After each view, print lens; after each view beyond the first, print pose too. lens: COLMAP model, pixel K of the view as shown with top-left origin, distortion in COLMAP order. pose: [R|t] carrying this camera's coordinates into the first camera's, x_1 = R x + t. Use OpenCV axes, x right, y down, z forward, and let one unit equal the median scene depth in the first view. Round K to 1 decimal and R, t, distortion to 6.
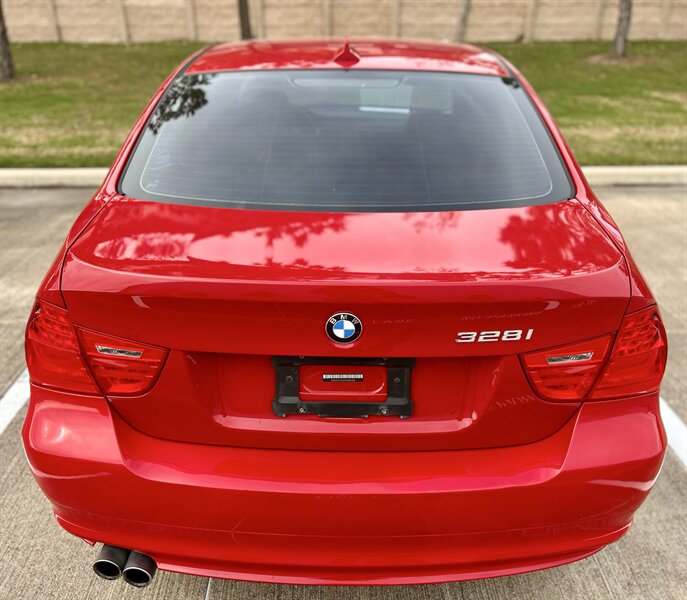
lens RADIAL K [[597.8, 0, 343.5], [0, 597.8, 300.0], [0, 0, 1]] dist [0.060980, -0.063031]
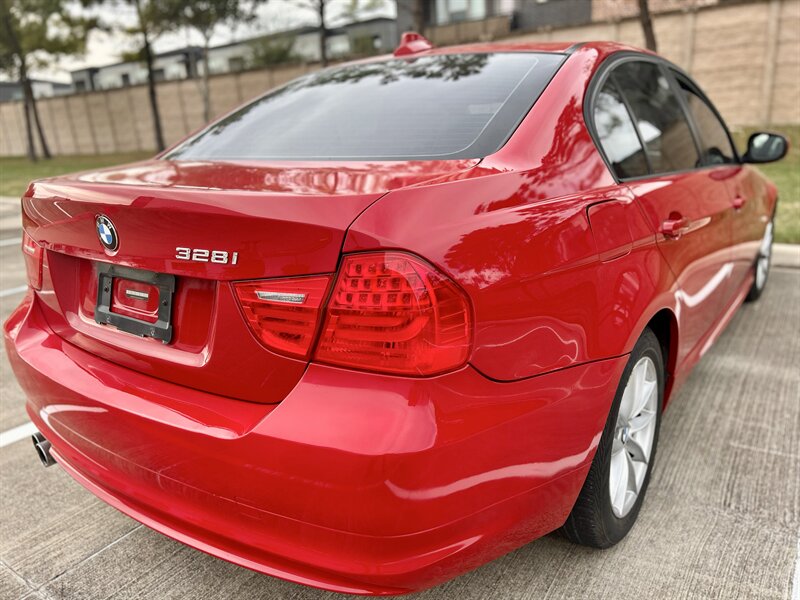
lens RADIAL K [[601.9, 0, 416.4], [0, 601.9, 300.6], [0, 0, 1]] dist [0.069693, -0.076103]
pose [[0.820839, 0.120819, -0.558235, 0.975446], [-0.205998, 0.974213, -0.092053, 0.136406], [0.532718, 0.190557, 0.824560, 0.393910]]
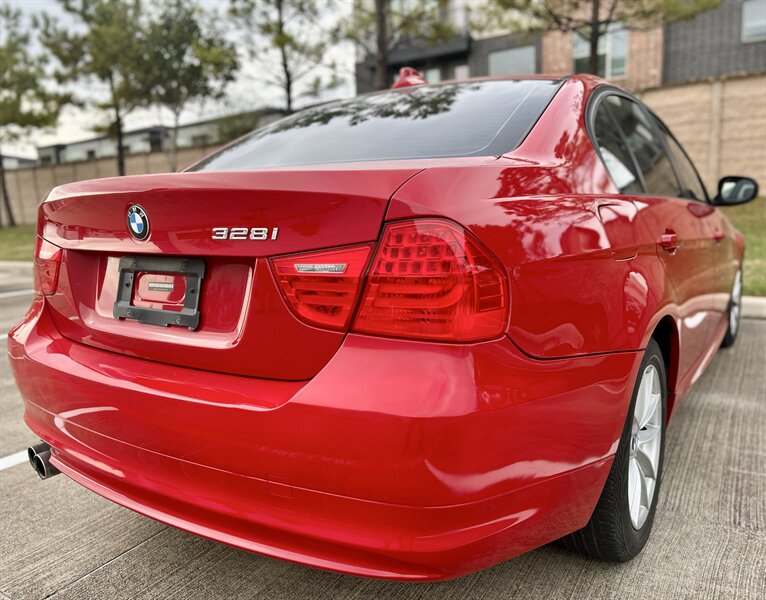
lens RADIAL K [[602.5, 0, 383.0], [0, 602.5, 300.0], [0, 0, 1]] dist [0.067881, -0.079649]
pose [[0.830760, 0.055866, -0.553821, 0.904214], [-0.205793, 0.955281, -0.212337, 0.296045], [0.517192, 0.290373, 0.805106, 0.354162]]
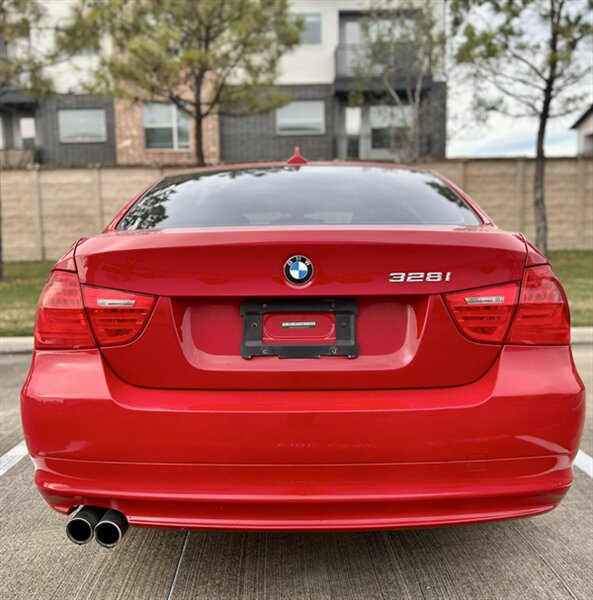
lens RADIAL K [[593.9, 0, 288.5], [0, 593.9, 300.9], [0, 0, 1]] dist [0.095611, -0.109563]
pose [[0.999751, -0.019673, -0.010552, -0.007942], [0.014649, 0.934782, -0.354920, 0.506619], [0.016846, 0.354677, 0.934837, -0.134324]]
